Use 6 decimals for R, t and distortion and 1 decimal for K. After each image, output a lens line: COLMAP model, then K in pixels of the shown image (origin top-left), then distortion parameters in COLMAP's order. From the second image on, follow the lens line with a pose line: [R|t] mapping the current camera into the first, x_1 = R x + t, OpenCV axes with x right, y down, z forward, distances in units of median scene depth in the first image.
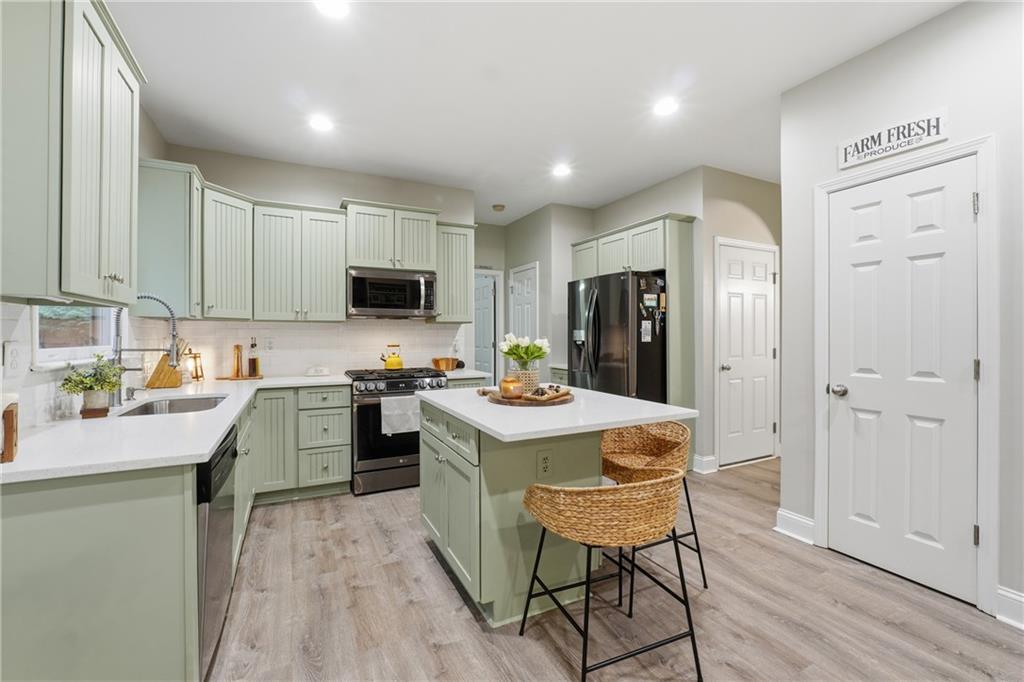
lens RADIAL K [[433.3, 0, 512.0], [0, 433.3, 341.0], [0, 0, 1]] dist [-0.009767, 0.000305]
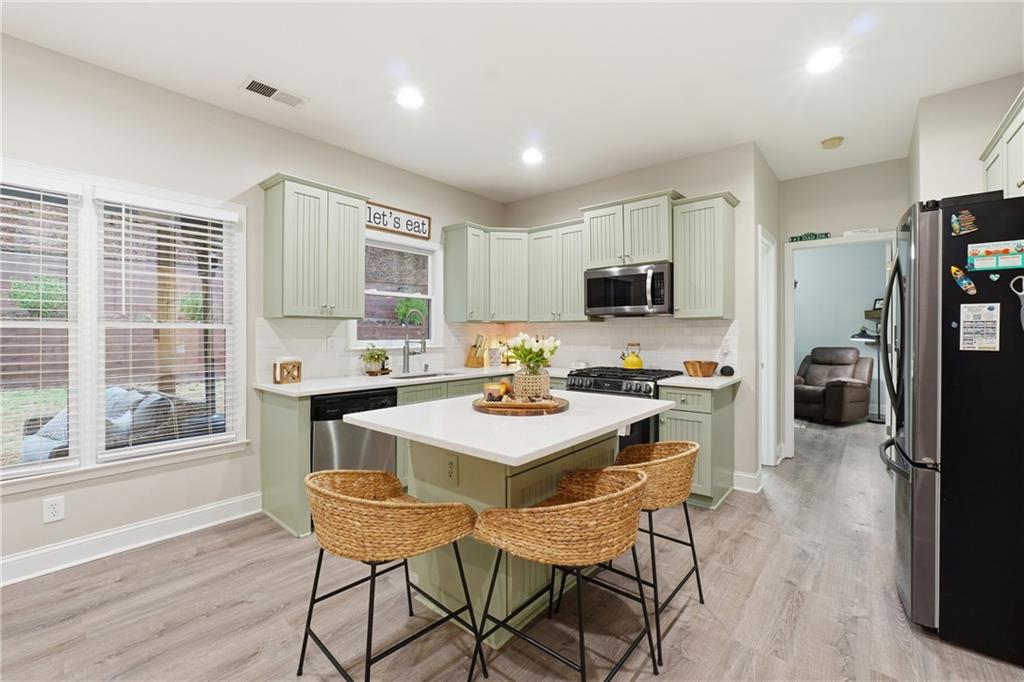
lens RADIAL K [[433.3, 0, 512.0], [0, 433.3, 341.0], [0, 0, 1]] dist [-0.009767, 0.000305]
pose [[0.395048, 0.019898, -0.918445, 0.529654], [-0.011155, 0.999796, 0.016862, -0.010590], [0.918593, 0.003583, 0.395190, 0.389300]]
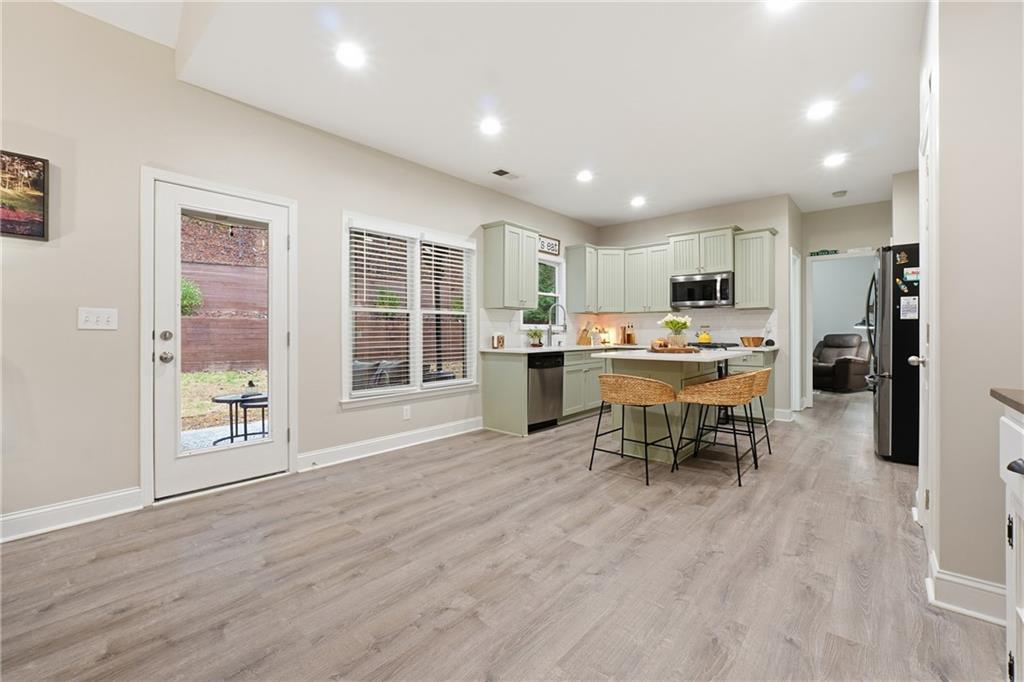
lens RADIAL K [[433.3, 0, 512.0], [0, 433.3, 341.0], [0, 0, 1]] dist [-0.009767, 0.000305]
pose [[0.381652, 0.020034, -0.924089, 0.846961], [-0.008554, 0.999799, 0.018143, 0.039559], [0.924267, 0.000980, 0.381747, -0.143029]]
